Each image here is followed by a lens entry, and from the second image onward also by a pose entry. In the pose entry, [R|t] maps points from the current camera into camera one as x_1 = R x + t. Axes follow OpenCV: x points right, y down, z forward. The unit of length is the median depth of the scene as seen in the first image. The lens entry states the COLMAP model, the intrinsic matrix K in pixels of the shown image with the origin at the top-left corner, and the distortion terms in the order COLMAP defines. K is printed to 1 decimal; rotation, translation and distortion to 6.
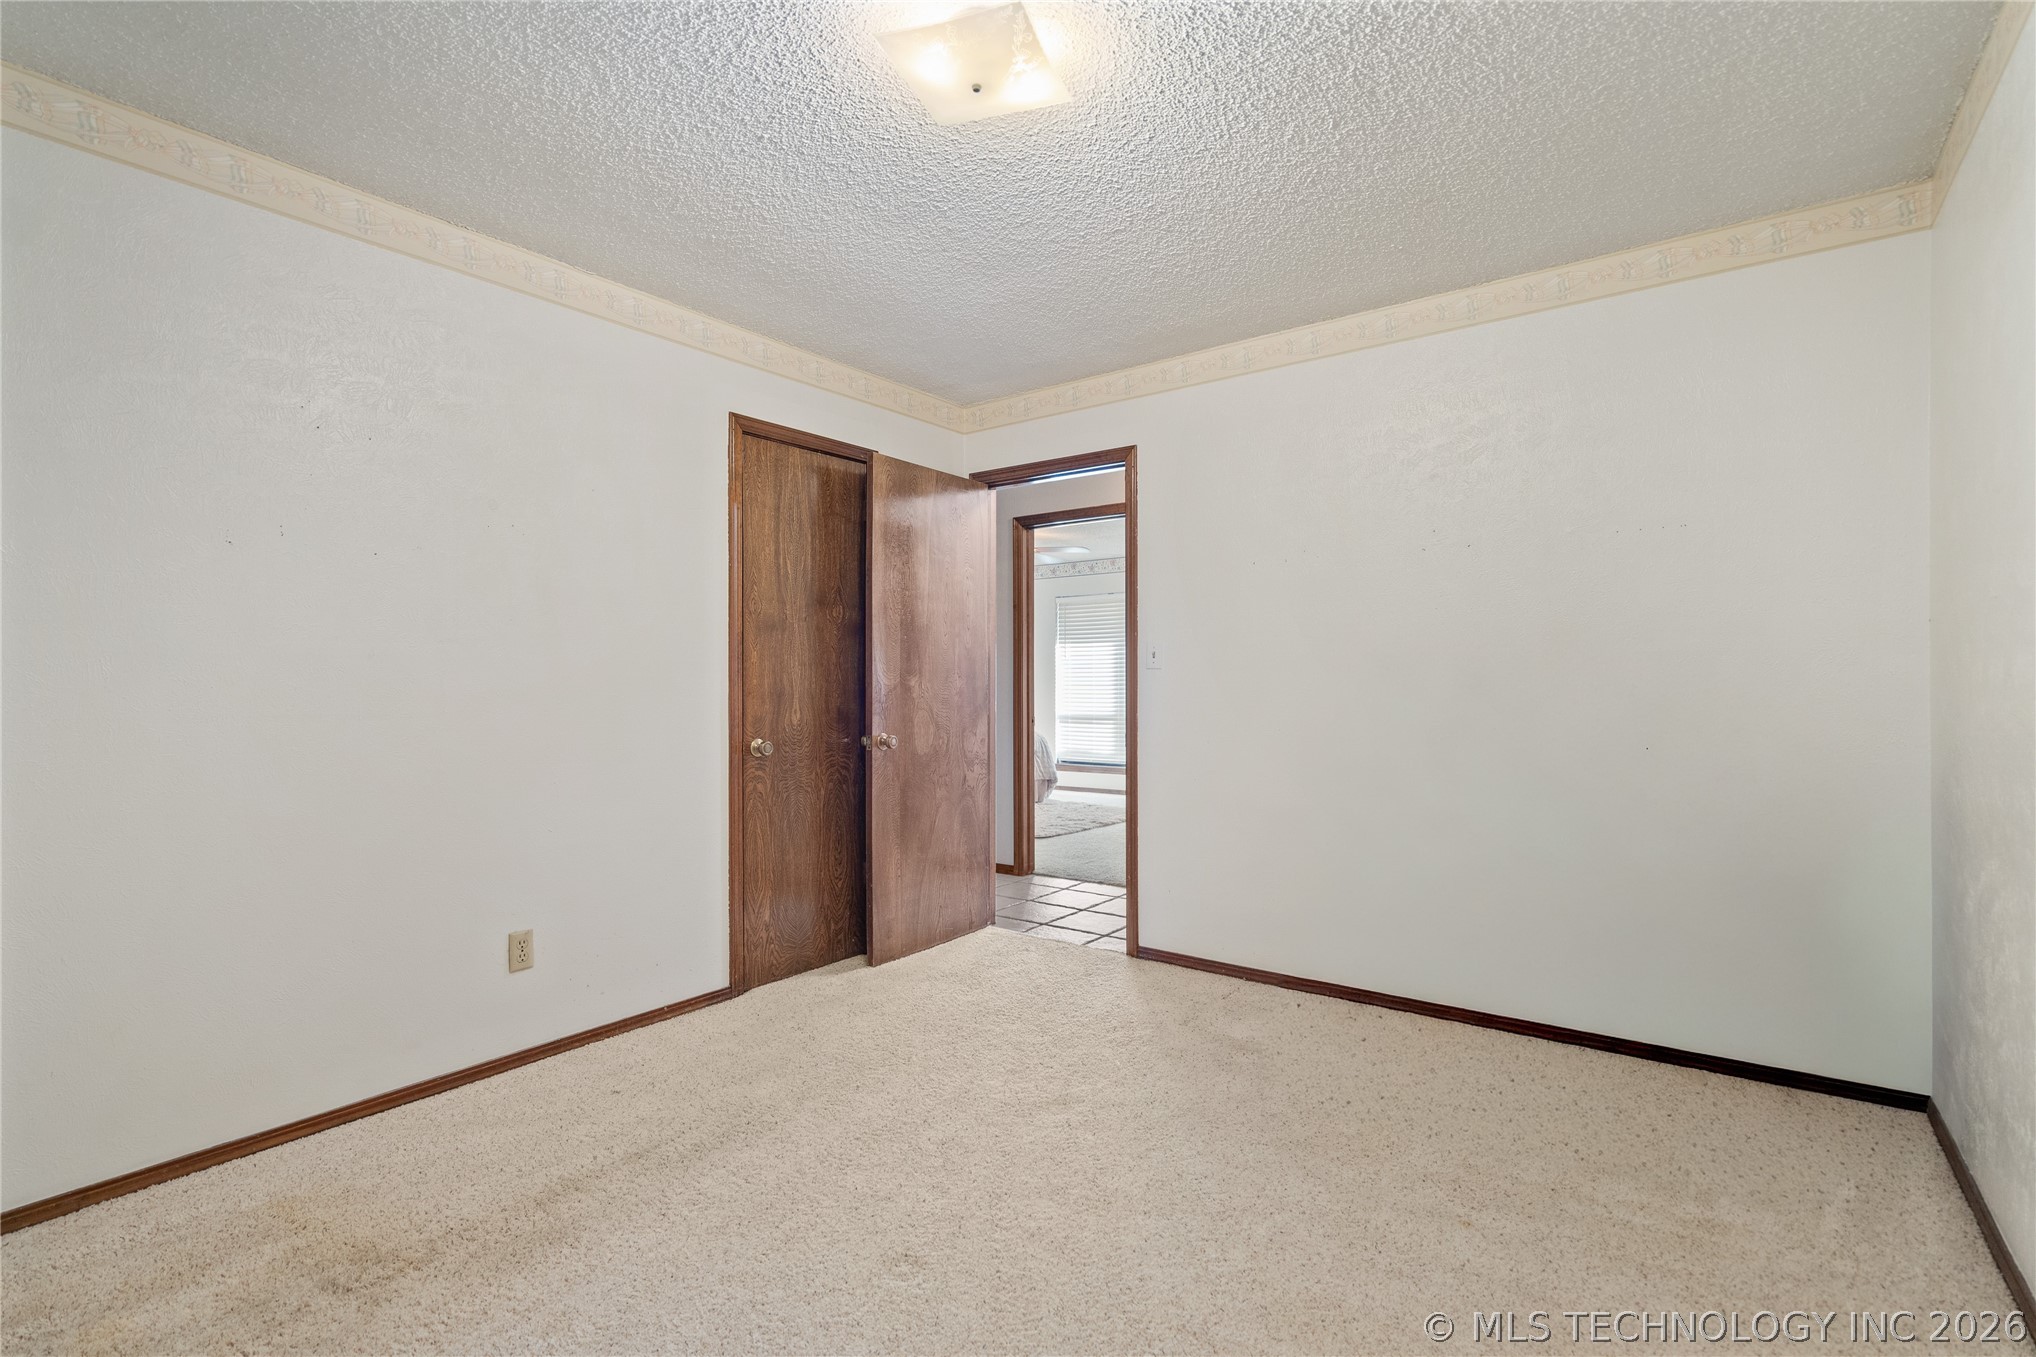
lens RADIAL K [[933.8, 0, 1001.6], [0, 933.8, 673.8], [0, 0, 1]] dist [0.000697, -0.000230]
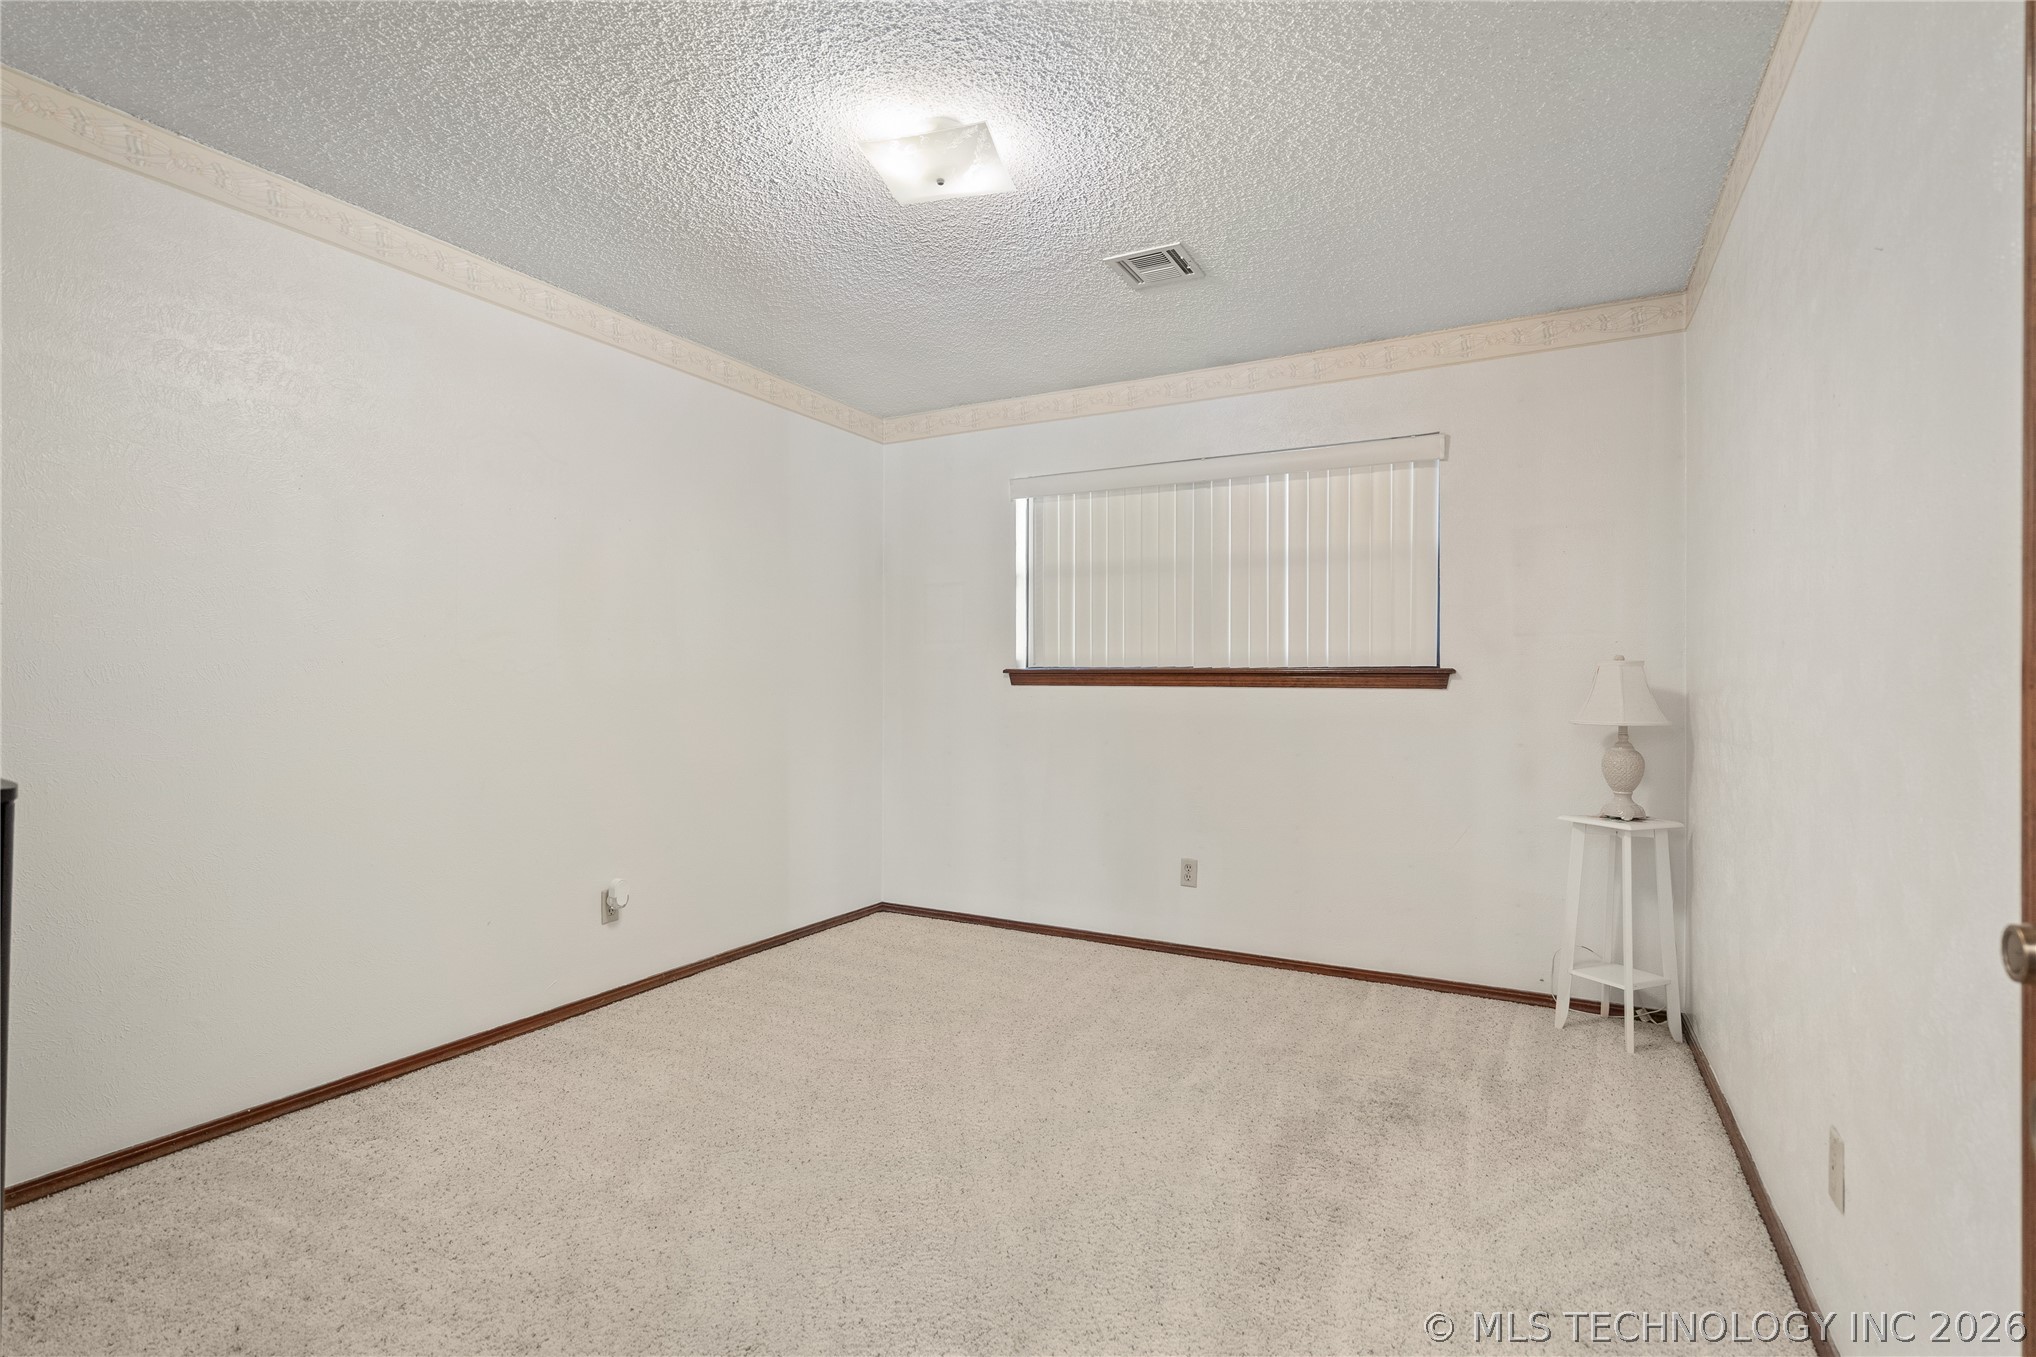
lens RADIAL K [[971.8, 0, 1025.0], [0, 971.8, 647.4], [0, 0, 1]] dist [-0.028251, 0.000353]
pose [[0.981850, 0.011713, 0.189298, -0.092126], [-0.007545, 0.999713, -0.022724, -0.001522], [-0.189510, 0.020883, 0.981657, -0.117695]]
